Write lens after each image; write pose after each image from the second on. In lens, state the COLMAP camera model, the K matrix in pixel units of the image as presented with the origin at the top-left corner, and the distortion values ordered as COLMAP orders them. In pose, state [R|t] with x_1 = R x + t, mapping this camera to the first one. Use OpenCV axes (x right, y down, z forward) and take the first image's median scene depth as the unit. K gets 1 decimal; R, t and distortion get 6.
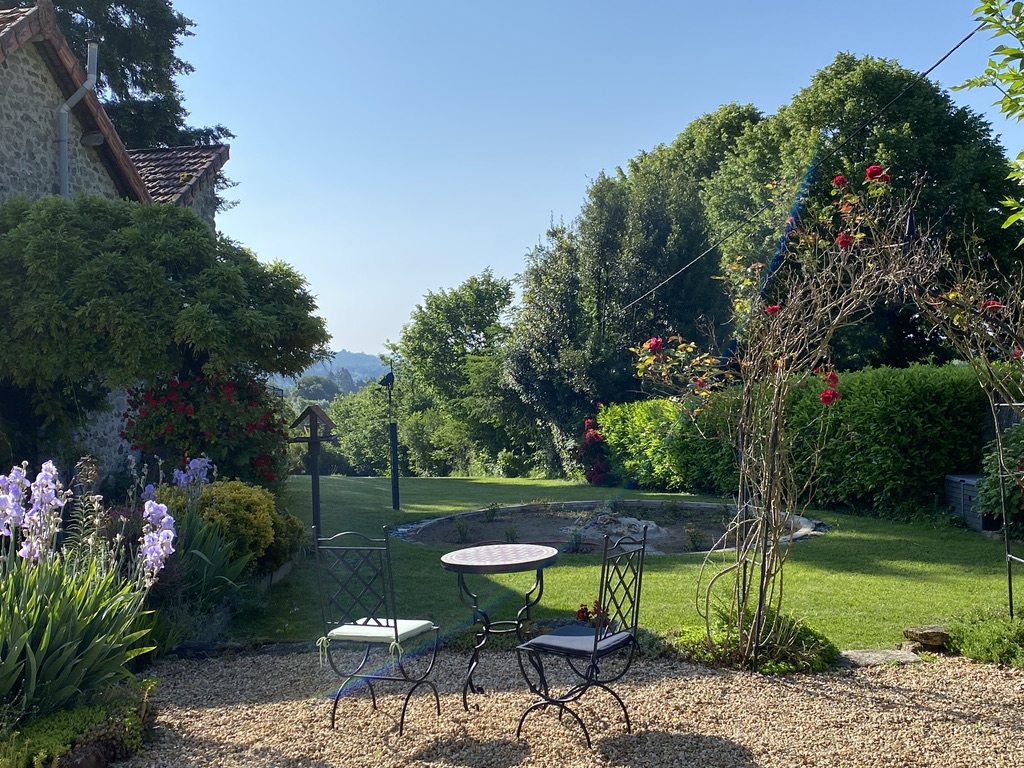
lens RADIAL K [[1218.4, 0, 512.0], [0, 1218.4, 384.0], [0, 0, 1]] dist [0.003593, -0.003806]
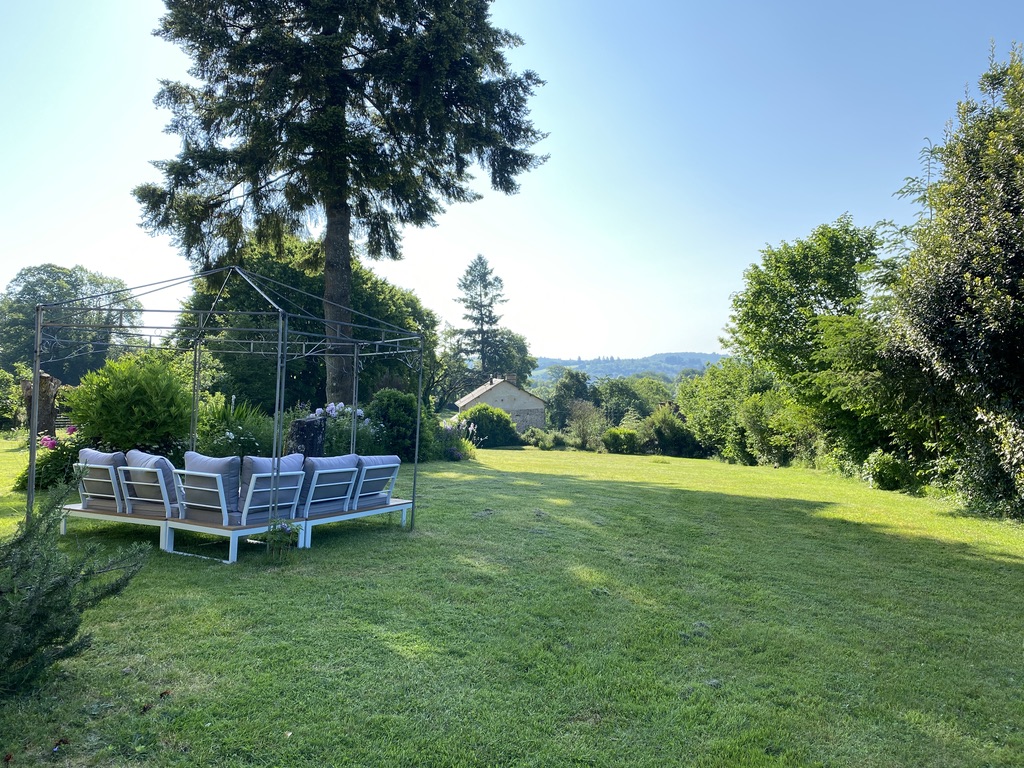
lens RADIAL K [[787.9, 0, 513.2], [0, 787.9, 357.3], [0, 0, 1]] dist [0.027543, -0.002816]
pose [[0.925975, 0.008303, -0.377494, -0.025295], [-0.016712, 0.999680, -0.019006, 0.012292], [0.377216, 0.023908, 0.925817, 0.450335]]
